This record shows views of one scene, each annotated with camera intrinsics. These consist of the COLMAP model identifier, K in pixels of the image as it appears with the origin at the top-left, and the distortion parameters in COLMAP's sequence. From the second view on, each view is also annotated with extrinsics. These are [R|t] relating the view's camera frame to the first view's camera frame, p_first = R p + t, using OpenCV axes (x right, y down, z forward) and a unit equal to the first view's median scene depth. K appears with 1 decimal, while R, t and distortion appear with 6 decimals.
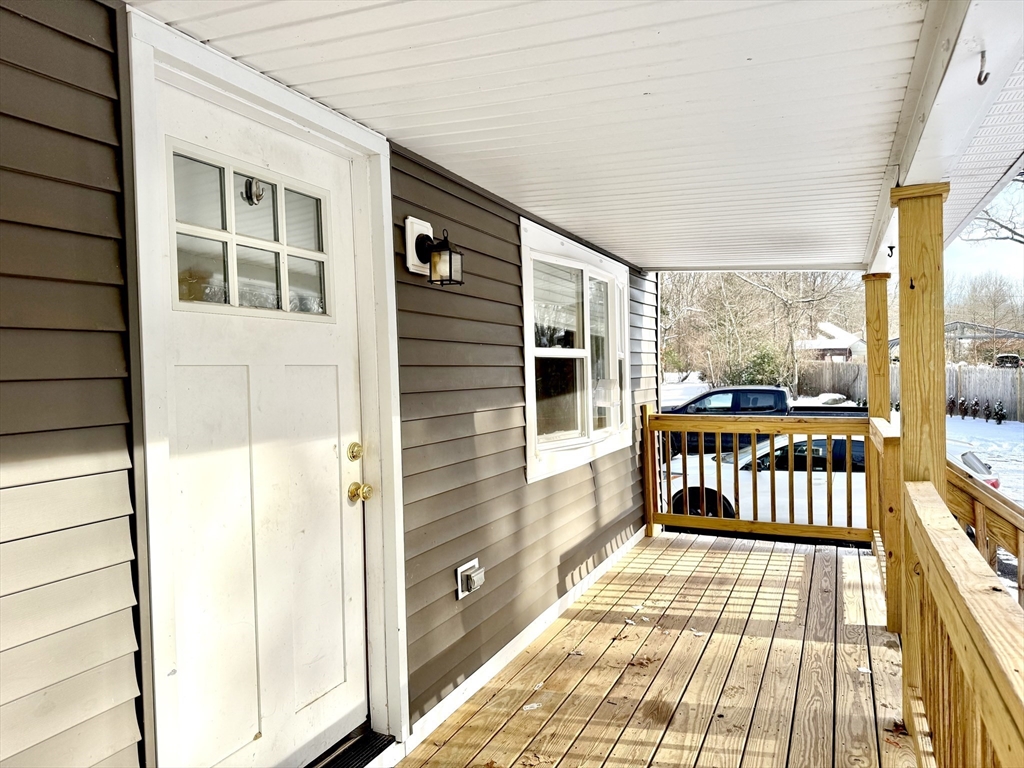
lens RADIAL K [[722.5, 0, 506.8], [0, 722.5, 385.6], [0, 0, 1]] dist [0.067575, -0.079334]
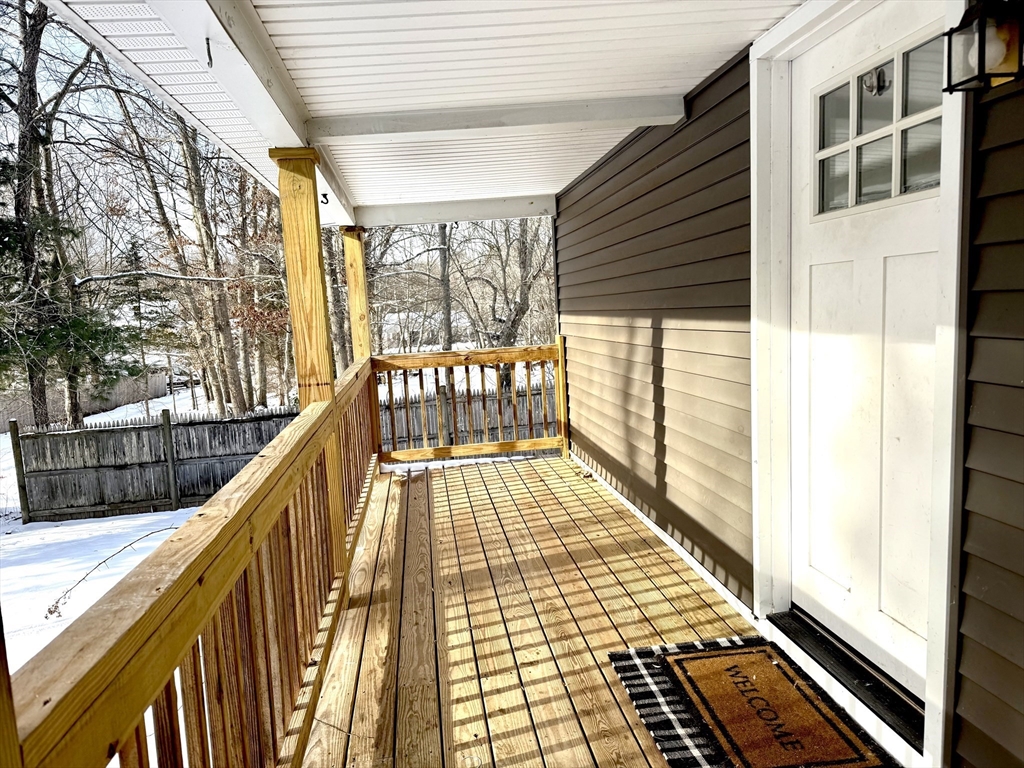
lens RADIAL K [[722.5, 0, 506.8], [0, 722.5, 385.6], [0, 0, 1]] dist [0.067575, -0.079334]
pose [[-0.866916, 0.126620, -0.482103, 0.637532], [0.061529, 0.986984, 0.148581, -0.037403], [0.494641, 0.099144, -0.863424, 1.689495]]
